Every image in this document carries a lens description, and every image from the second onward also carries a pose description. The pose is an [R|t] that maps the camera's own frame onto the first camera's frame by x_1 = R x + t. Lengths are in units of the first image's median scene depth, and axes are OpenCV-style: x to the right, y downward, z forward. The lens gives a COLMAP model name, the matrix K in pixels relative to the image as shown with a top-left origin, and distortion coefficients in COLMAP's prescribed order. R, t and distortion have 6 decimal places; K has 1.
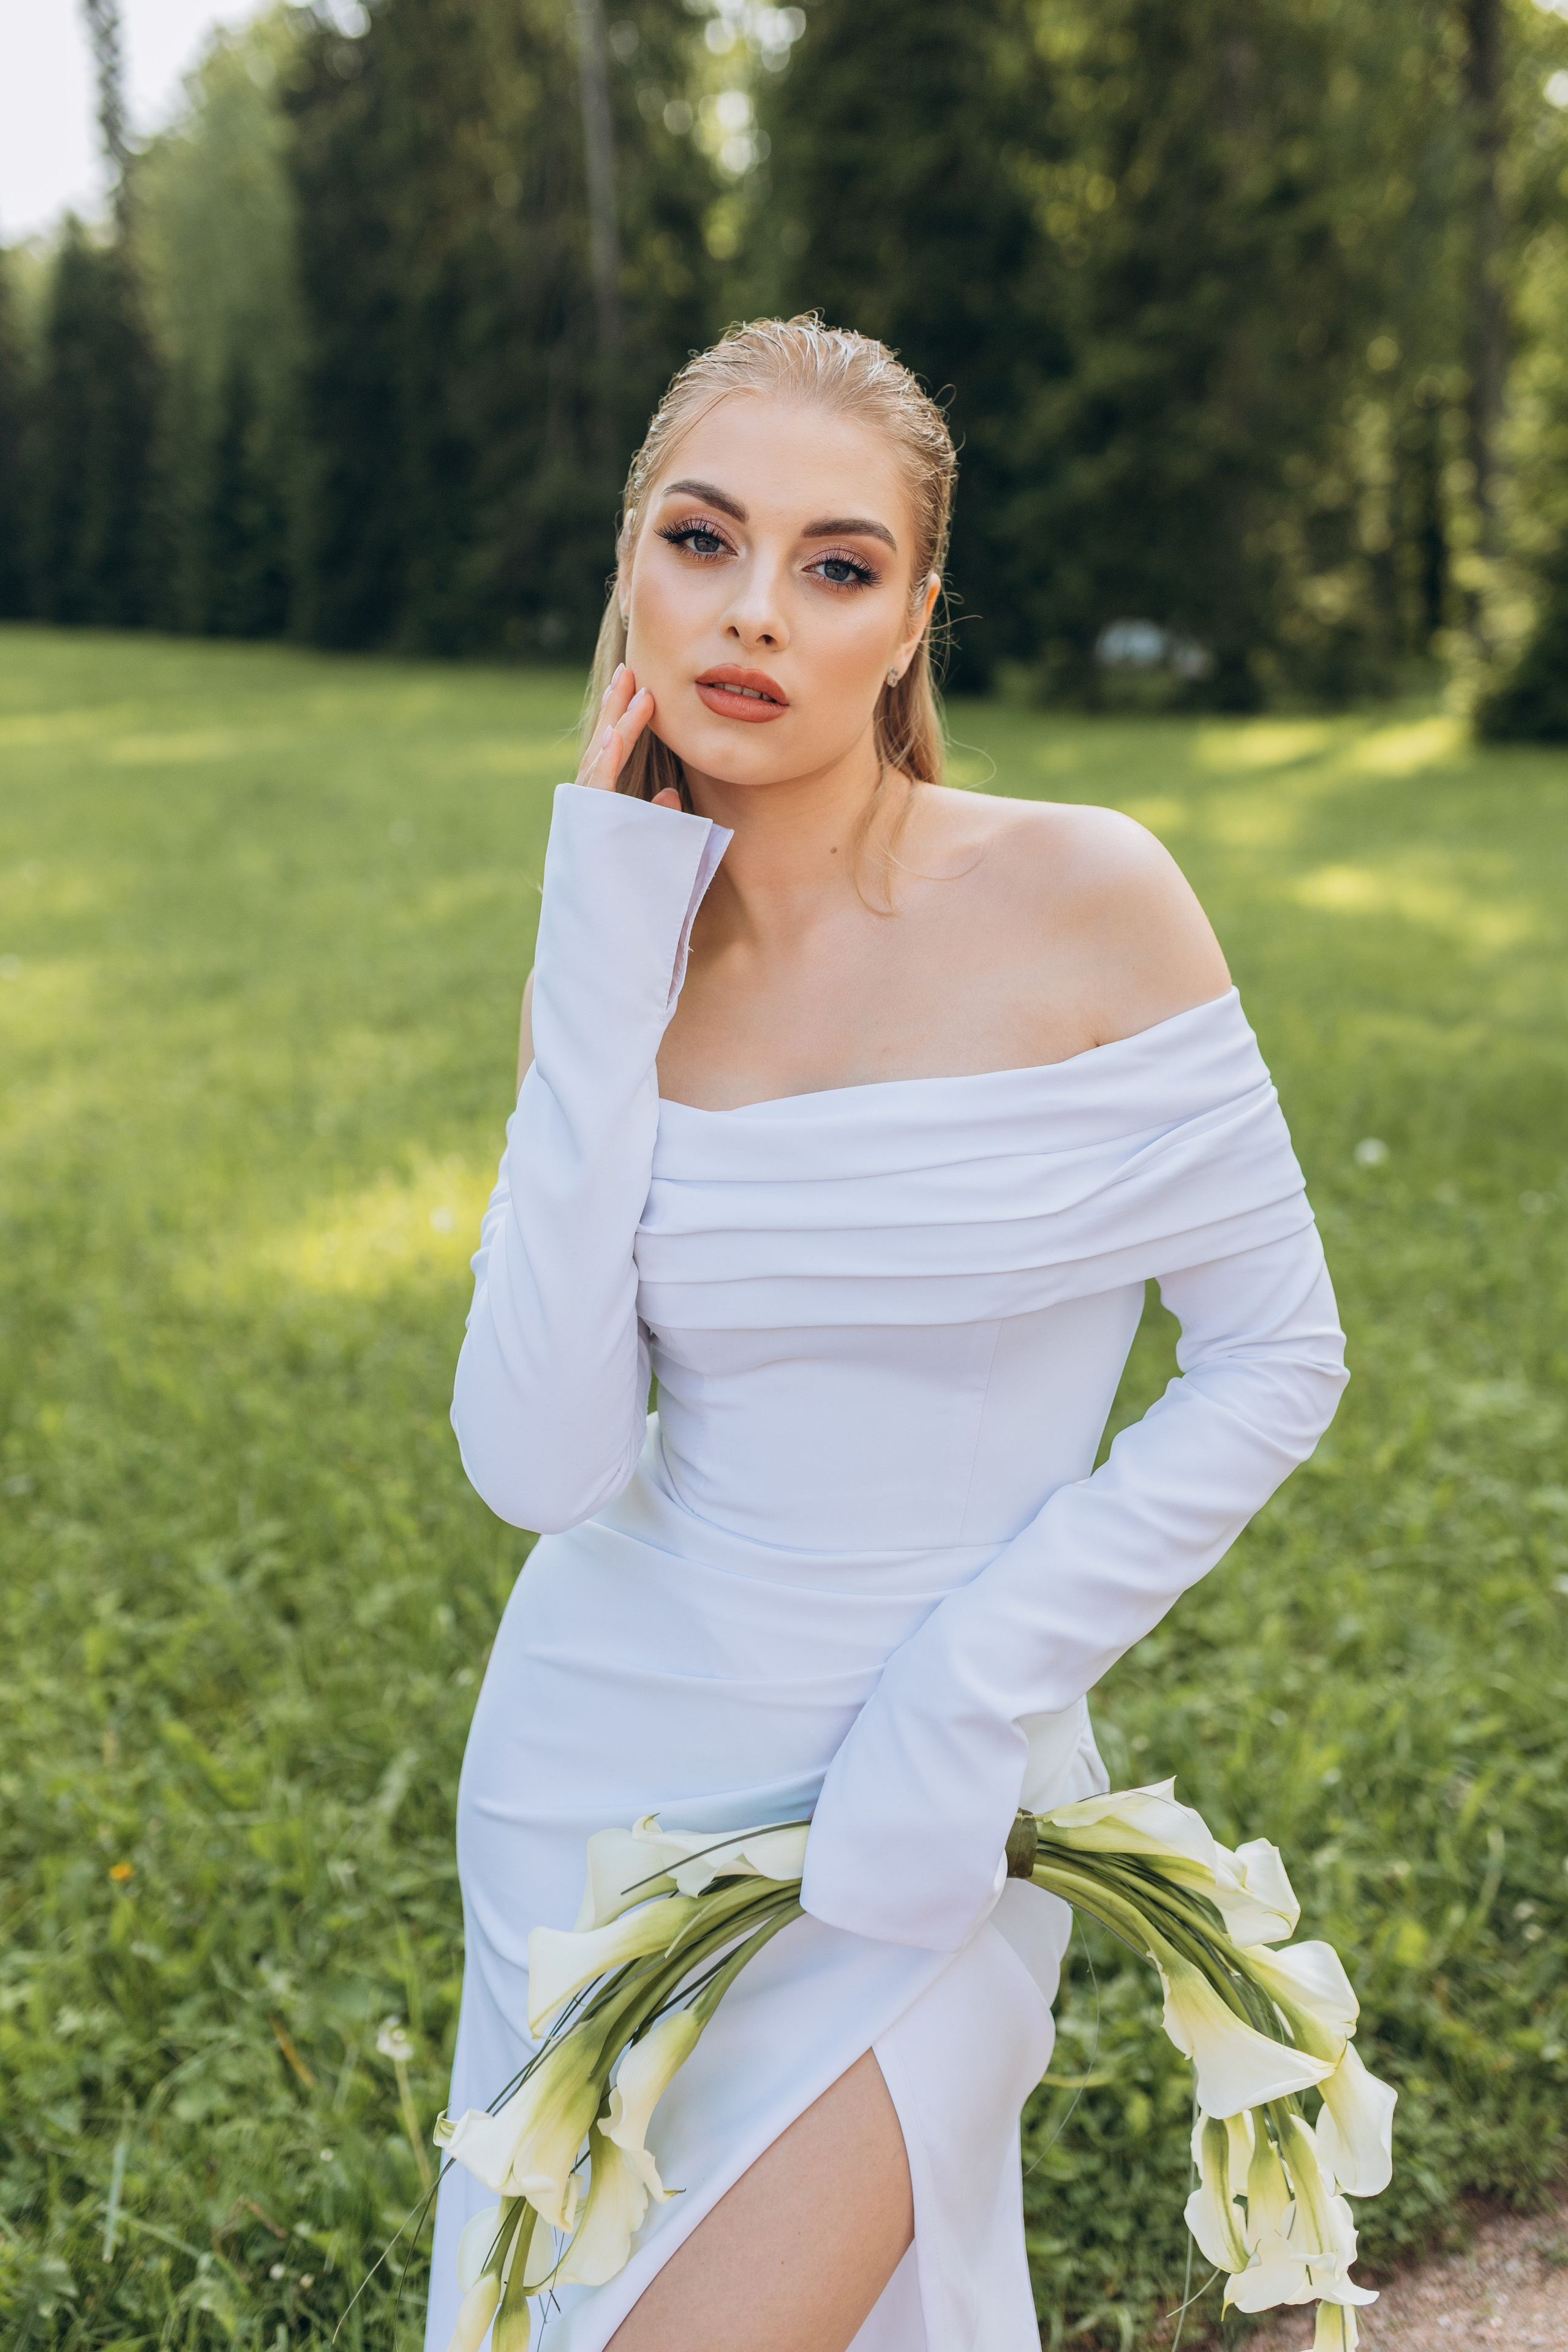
lens RADIAL K [[2260.8, 0, 784.0], [0, 2260.8, 1176.0], [0, 0, 1]] dist [0.005897, -0.018633]
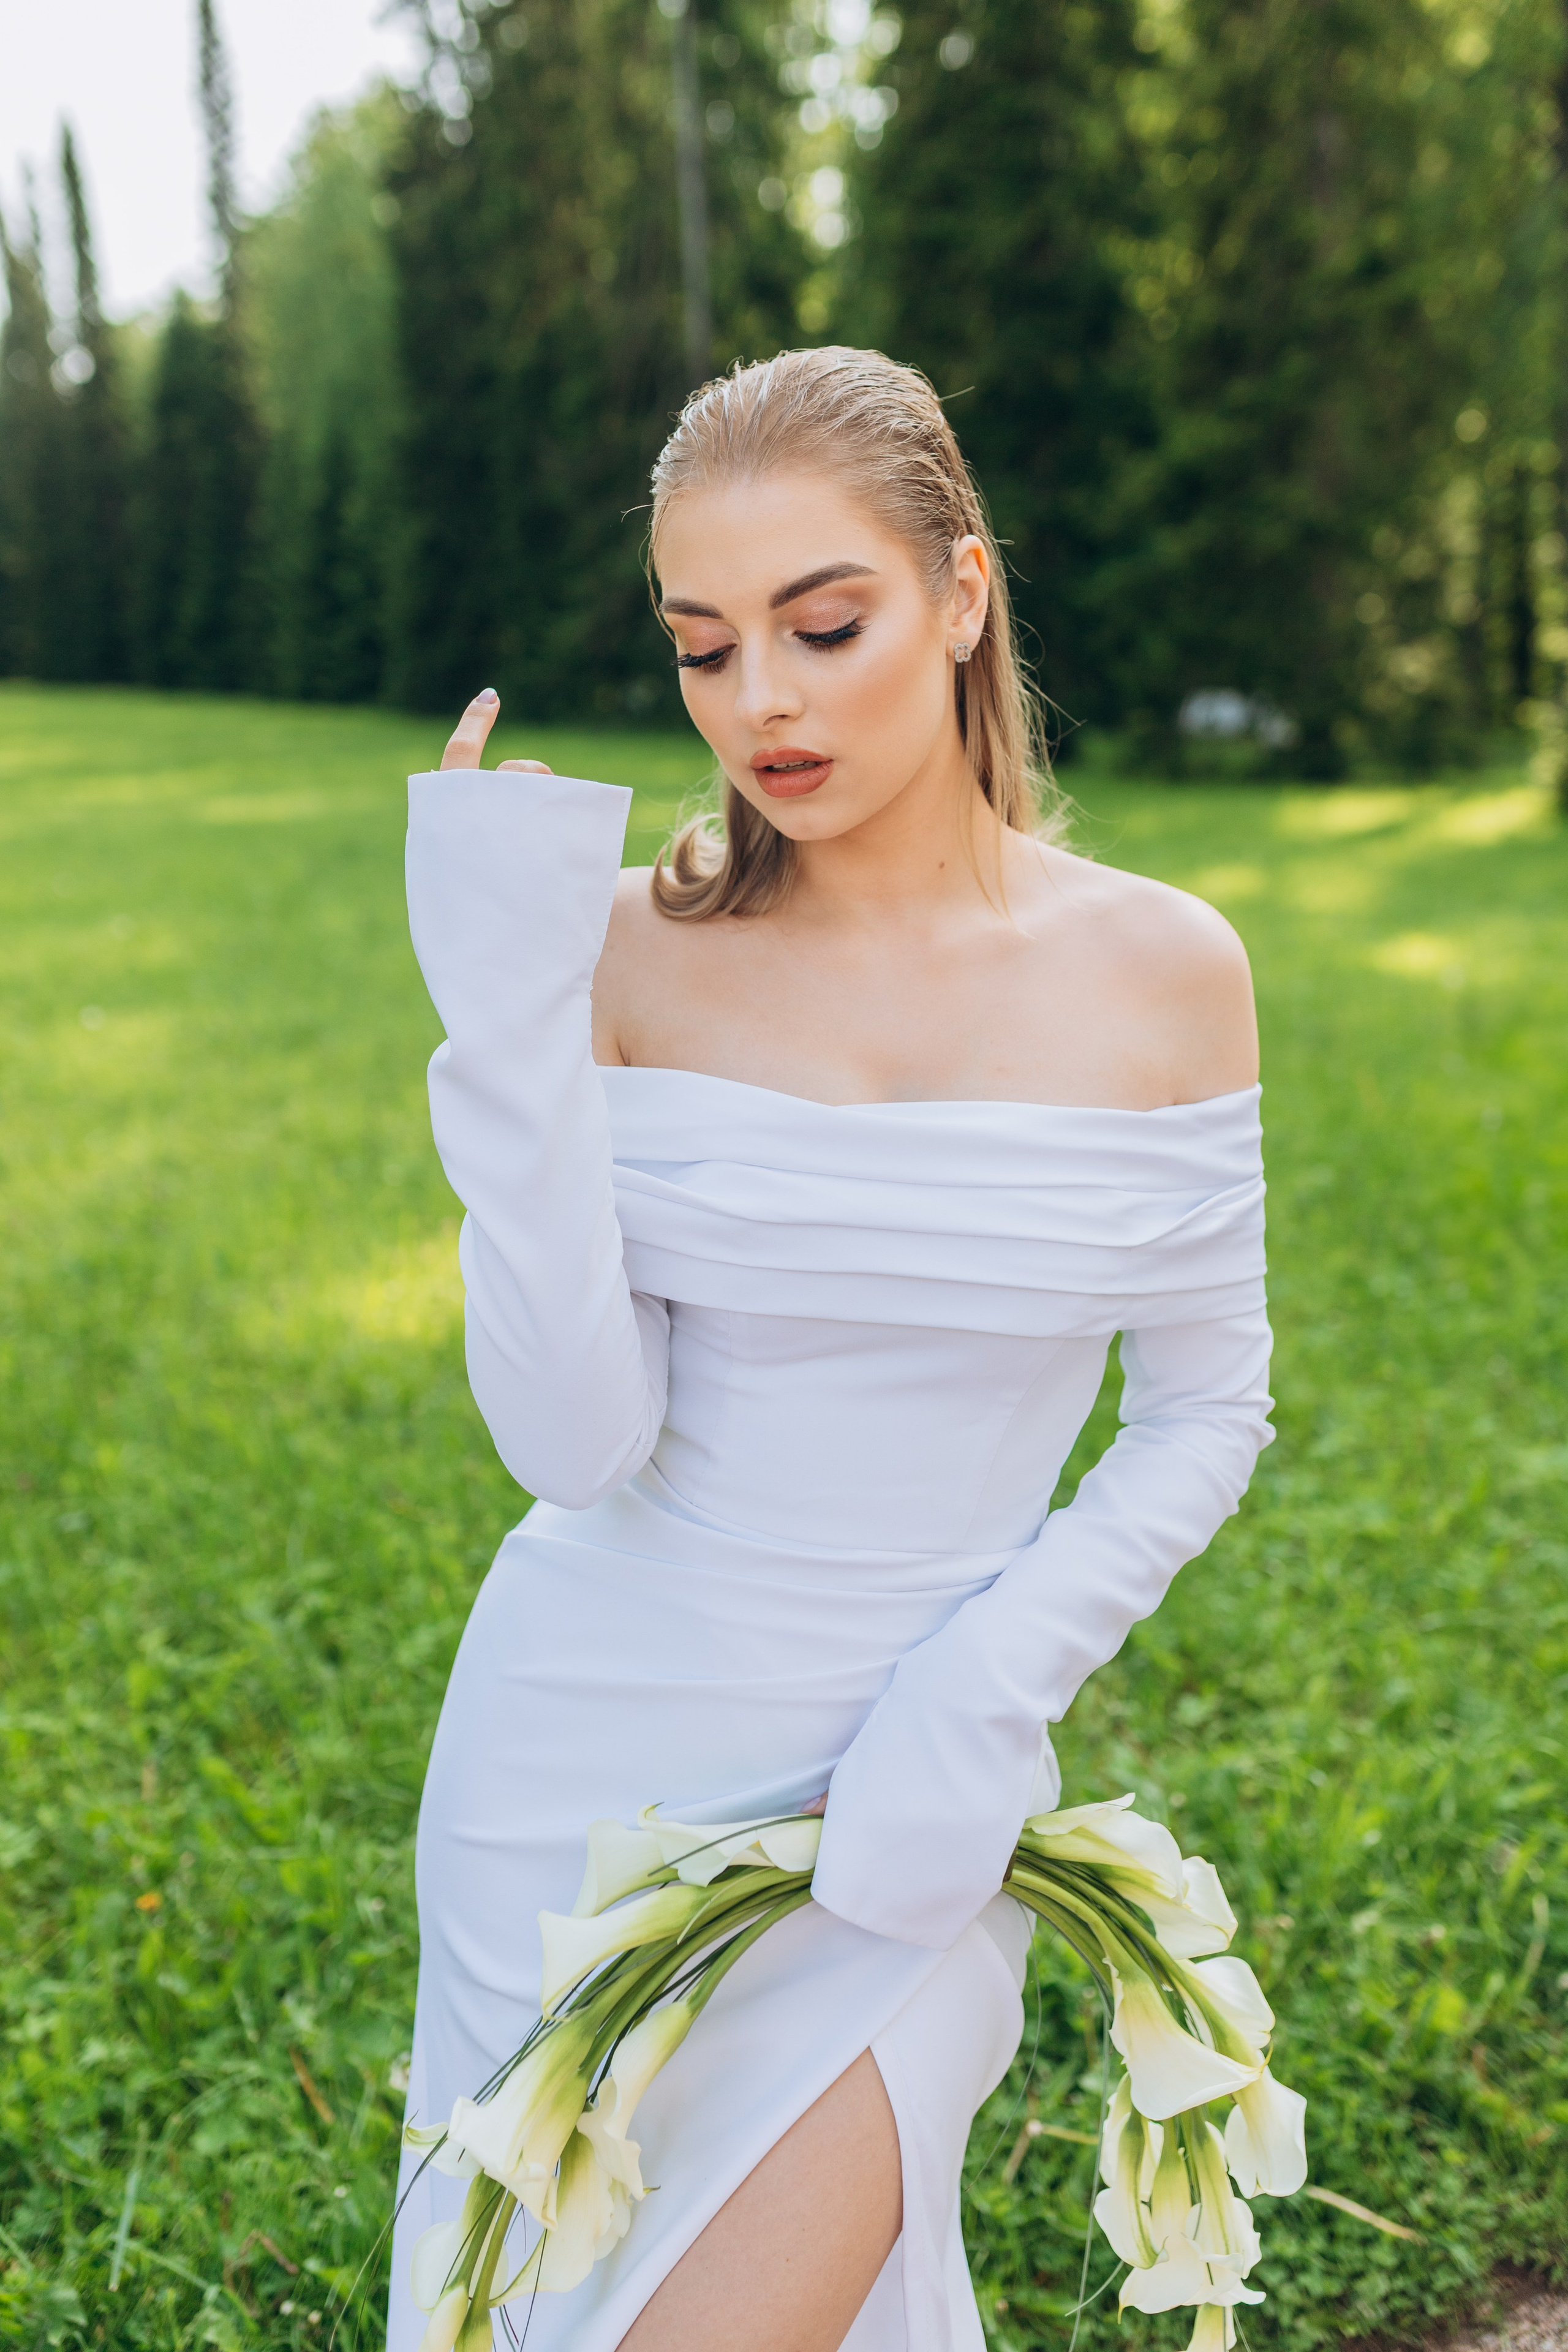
lens RADIAL K [[2260.8, 0, 784.0], [0, 2260.8, 1176.0], [0, 0, 1]] dist [0.005897, -0.018633]
pose [[0.999225, 0.014315, -0.036675, 0.014449], [-0.015383, 0.999461, -0.029001, 0.007889], [0.036240, 0.029543, 0.998906, 0.000302]]
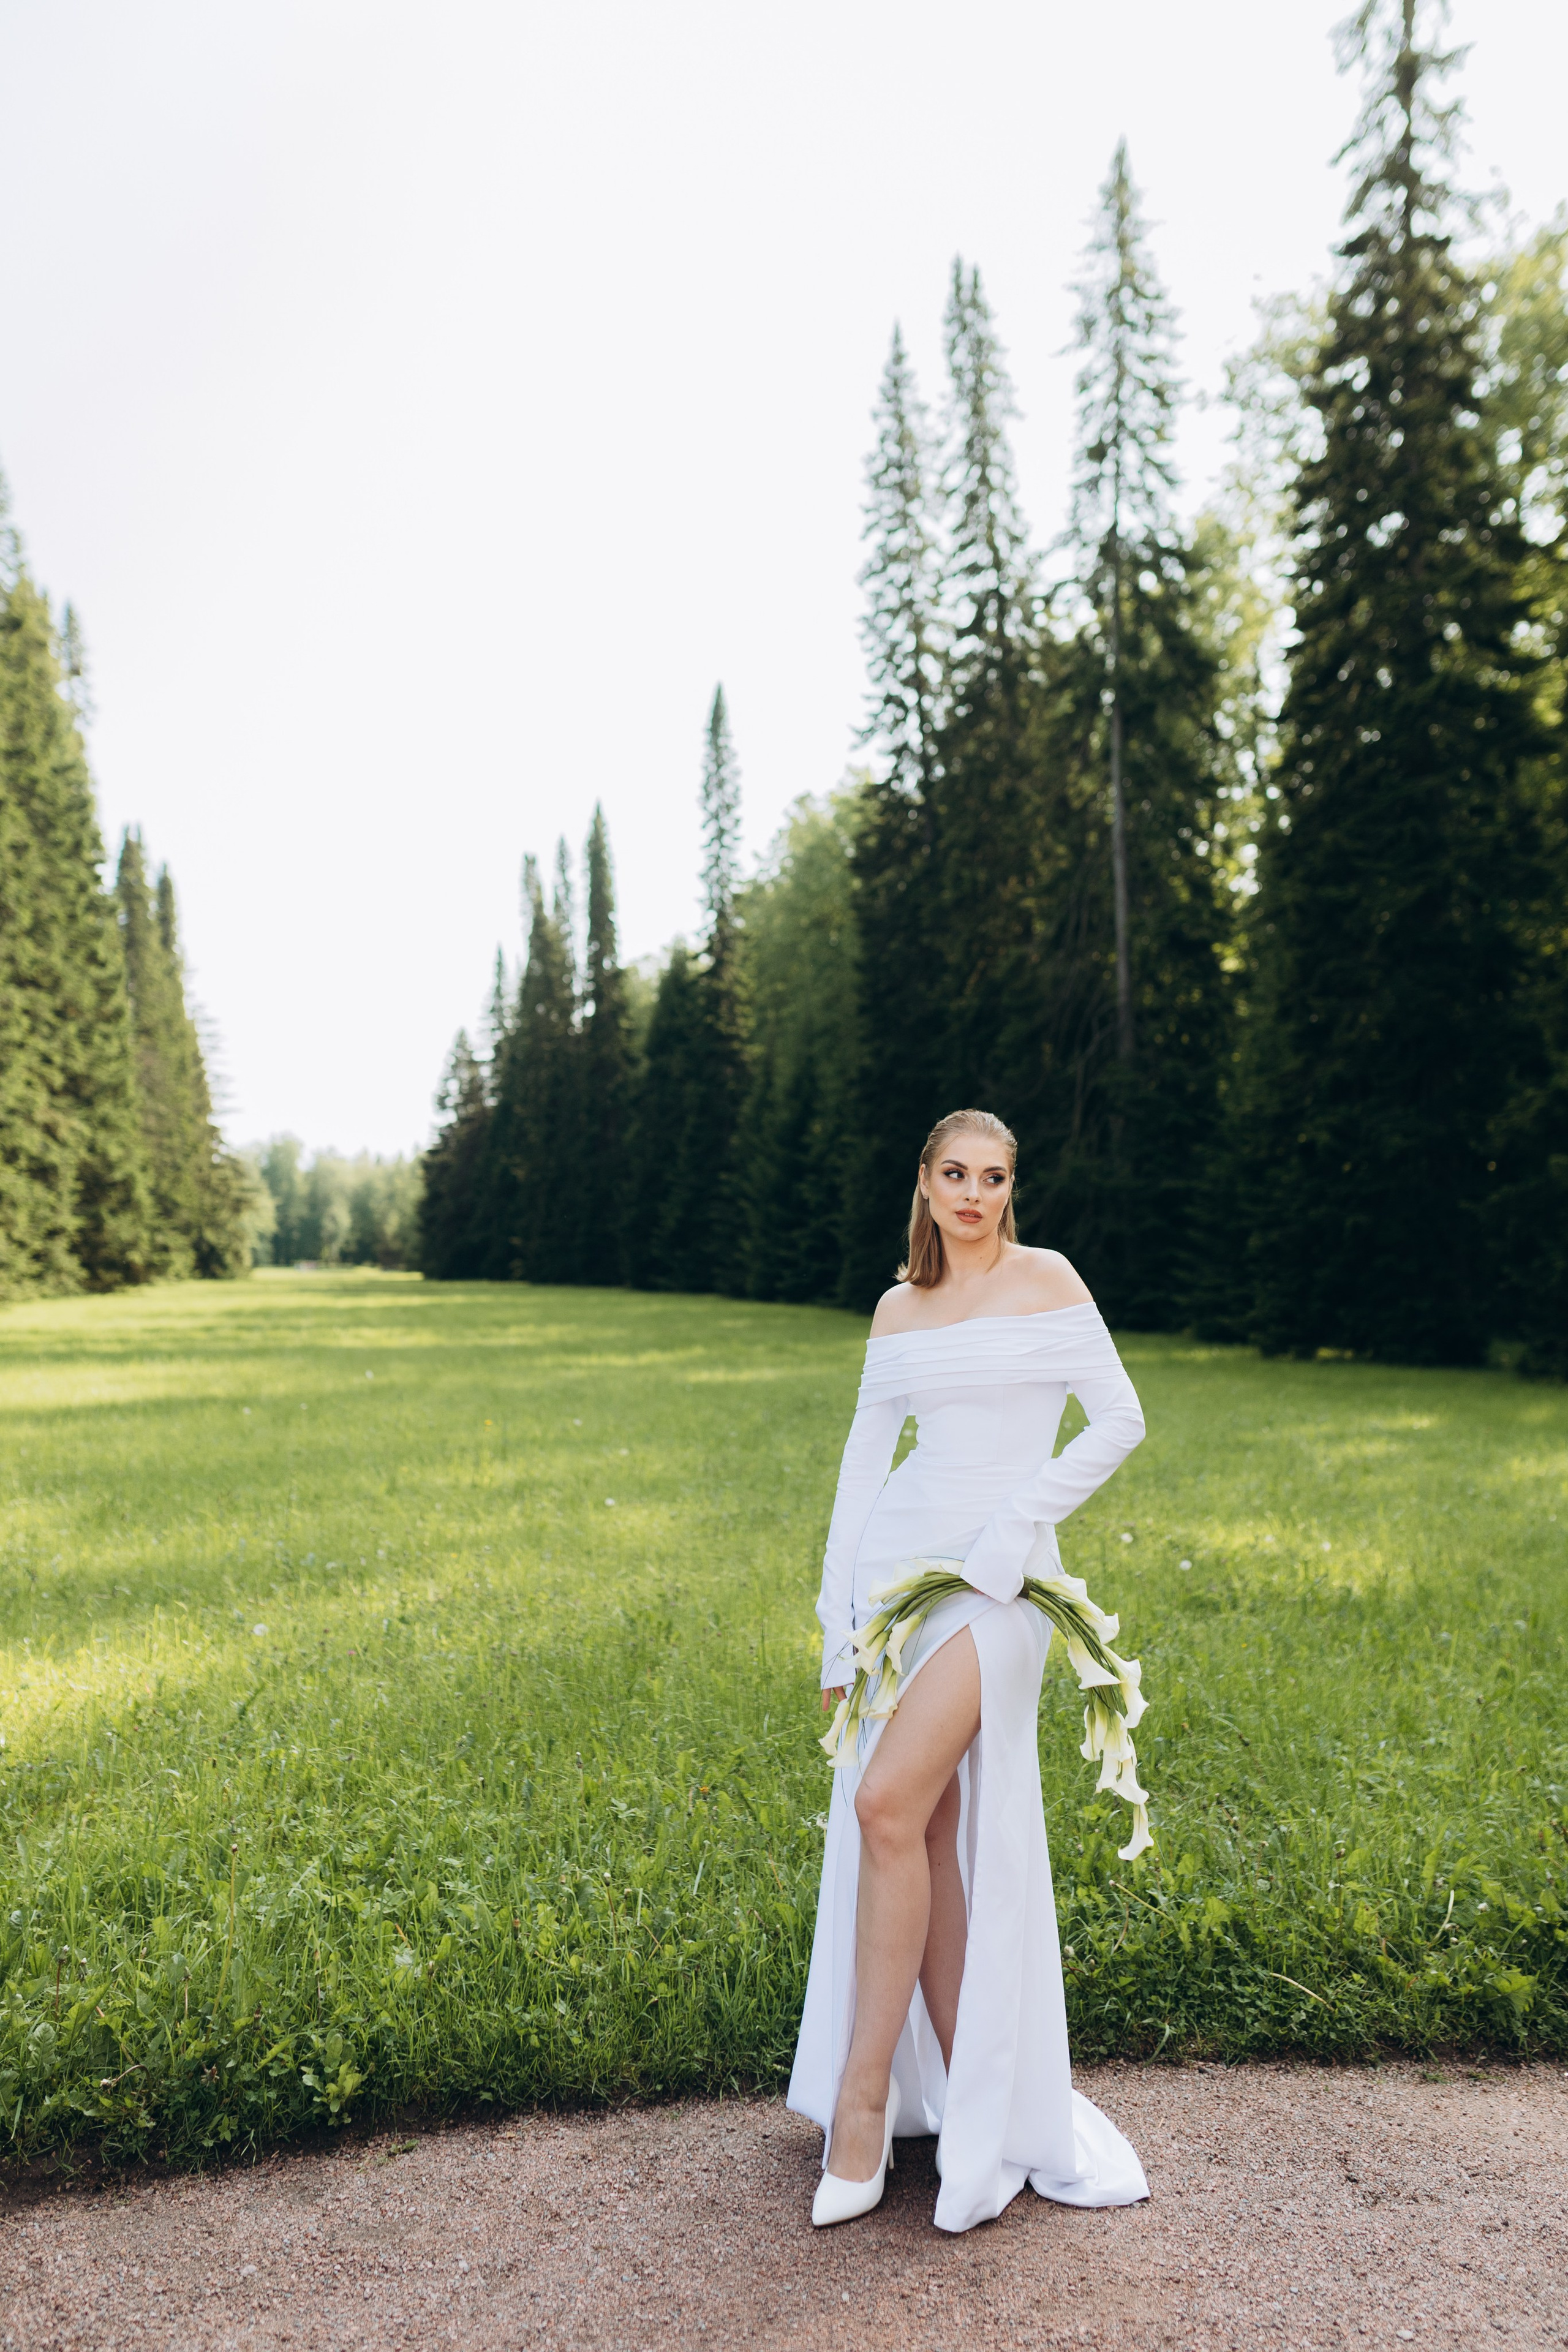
lens RADIAL K [[2260.8, 0, 784.0], [0, 2260.8, 1176.0], [0, 0, 1]] dist [0.005897, -0.018633]
pose [[0.972834, 0.007753, -0.231373, 0.167590], [-0.074501, 0.956757, -0.281186, 0.223223], [0.219187, 0.290785, 0.931344, -0.702340]]
